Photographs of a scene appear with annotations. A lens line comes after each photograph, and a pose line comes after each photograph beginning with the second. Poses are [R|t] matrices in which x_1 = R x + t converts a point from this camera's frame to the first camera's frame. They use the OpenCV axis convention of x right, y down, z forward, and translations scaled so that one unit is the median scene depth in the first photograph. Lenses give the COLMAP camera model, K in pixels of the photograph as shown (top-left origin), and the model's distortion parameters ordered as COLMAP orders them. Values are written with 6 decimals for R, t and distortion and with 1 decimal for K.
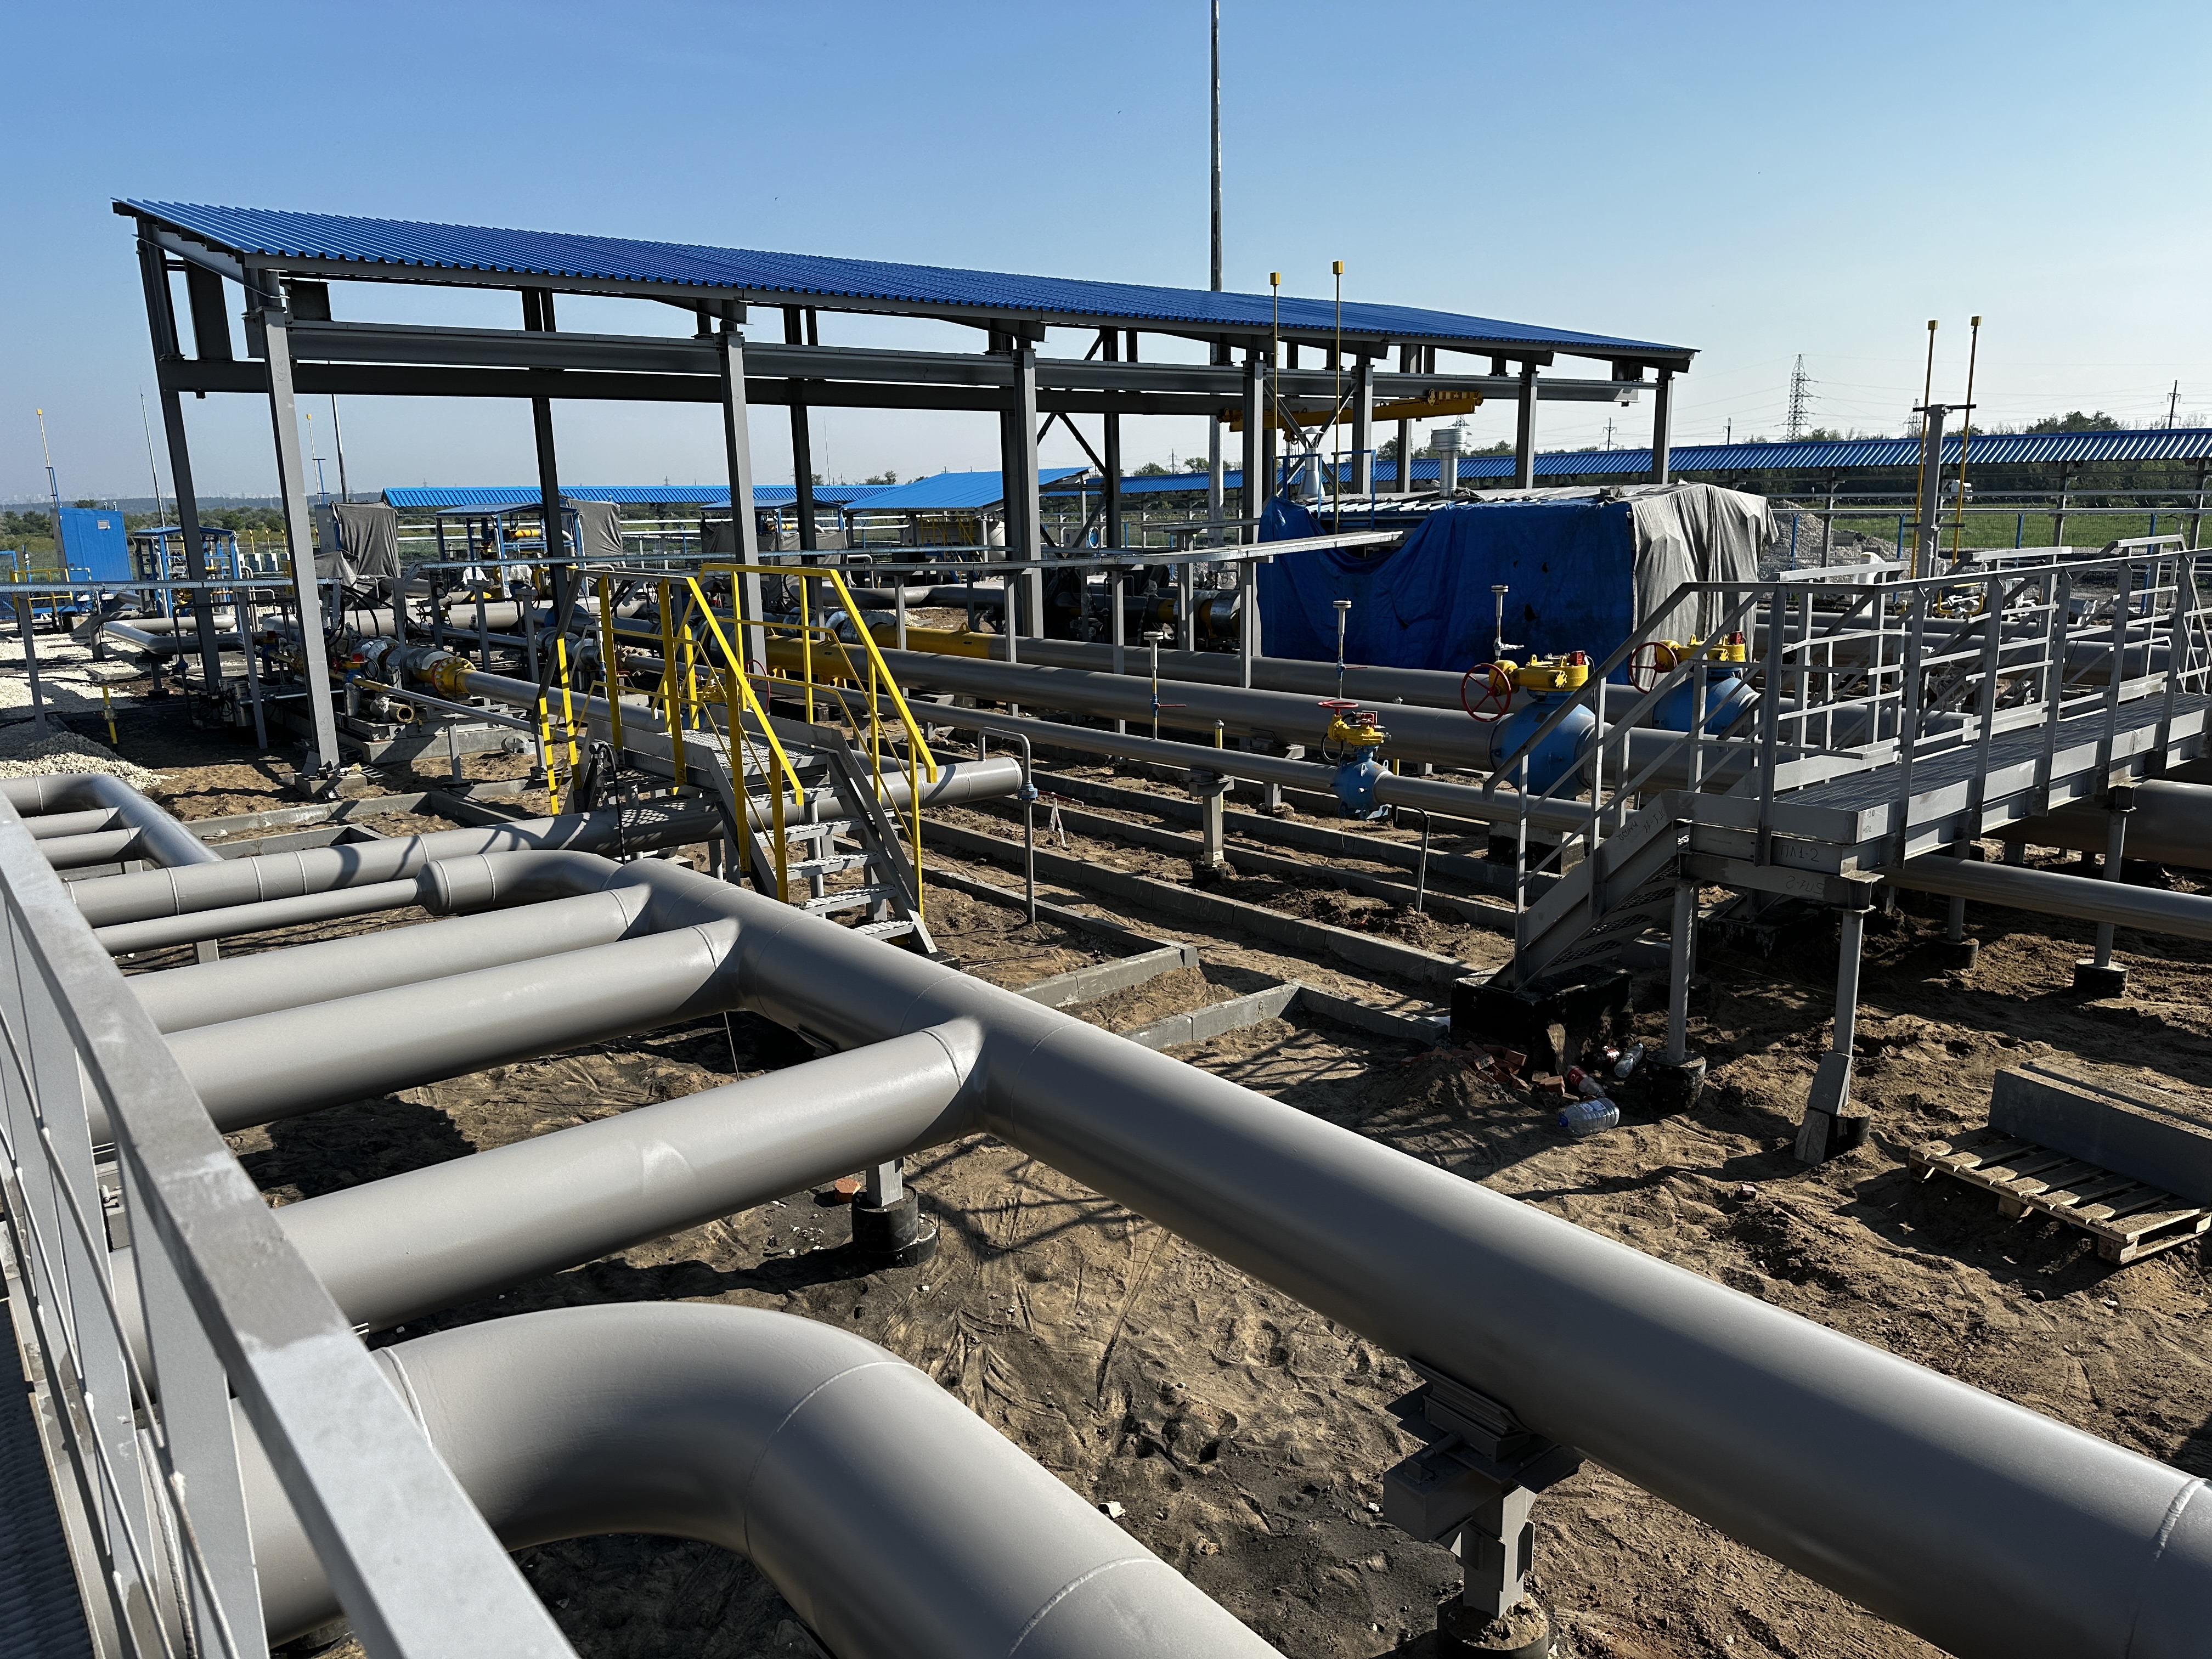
lens RADIAL K [[1550.7, 0, 1099.2], [0, 1550.7, 841.1], [0, 0, 1]] dist [0.003578, -0.002267]
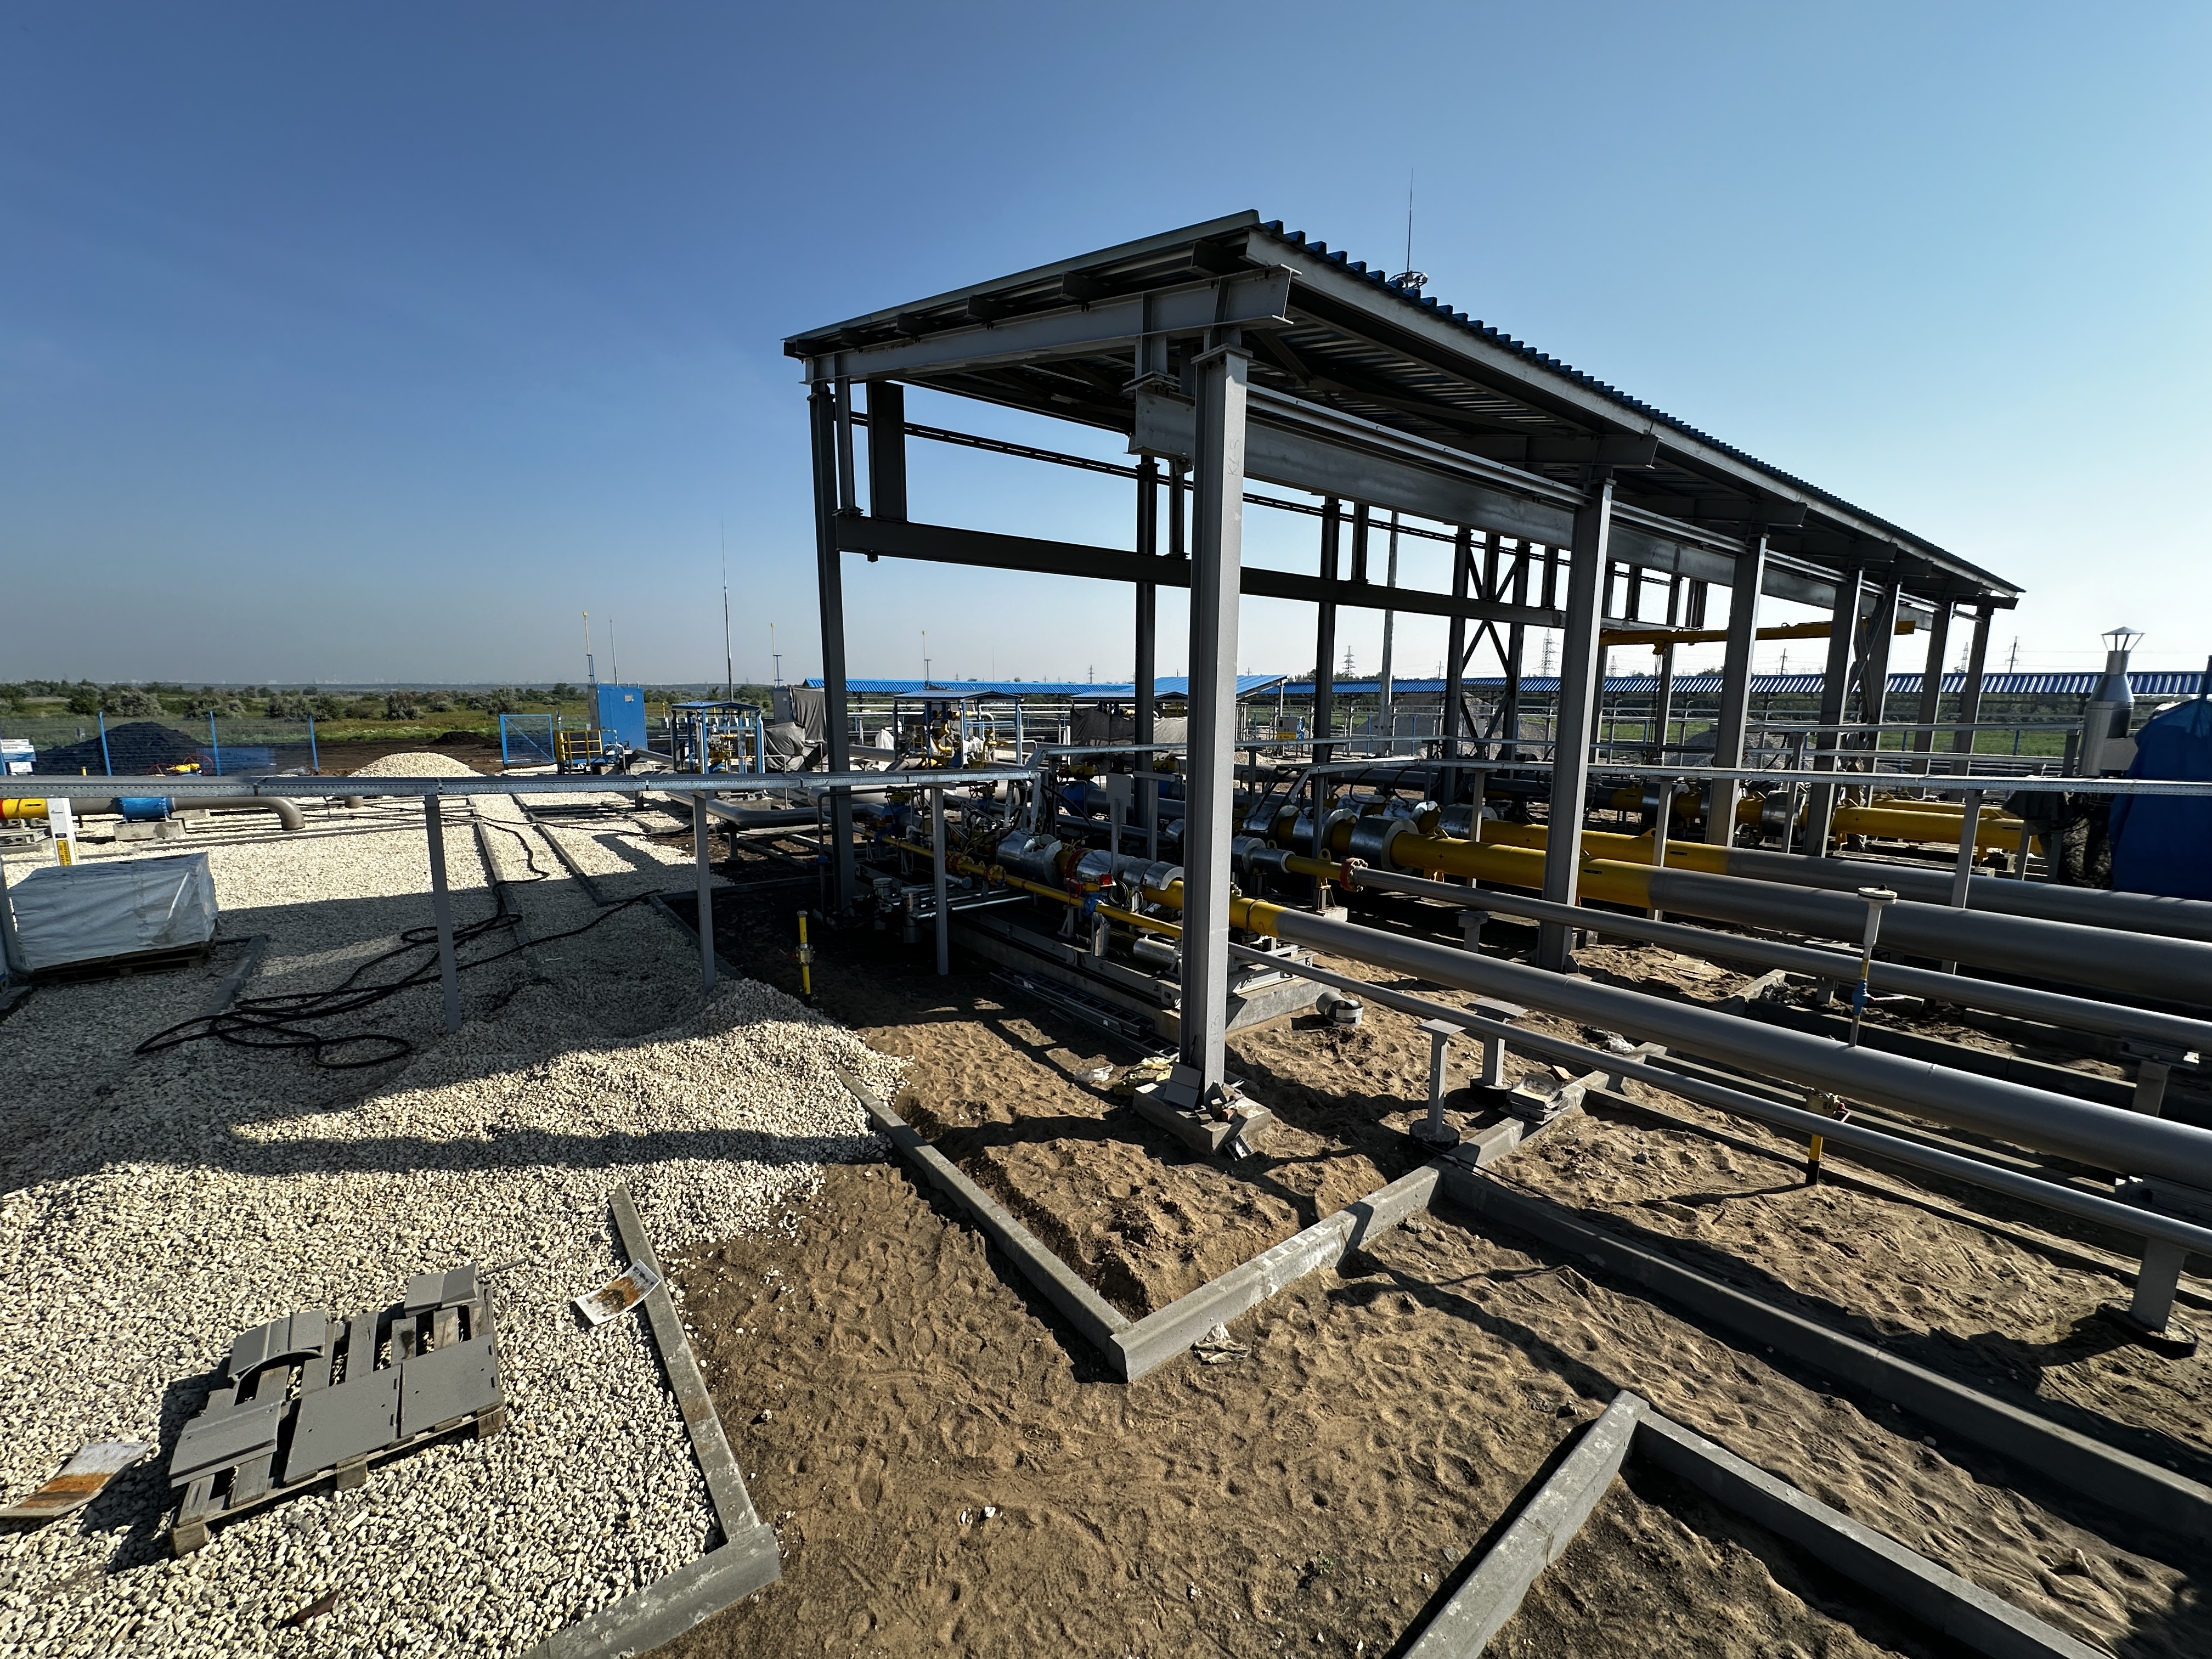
lens RADIAL K [[885.4, 0, 1104.6], [0, 885.4, 836.5], [0, 0, 1]] dist [-0.001587, 0.000525]
pose [[0.999394, 0.030576, -0.016636, -0.251900], [-0.031541, 0.997626, -0.061214, -0.060293], [0.014725, 0.061702, 0.997986, 0.297265]]
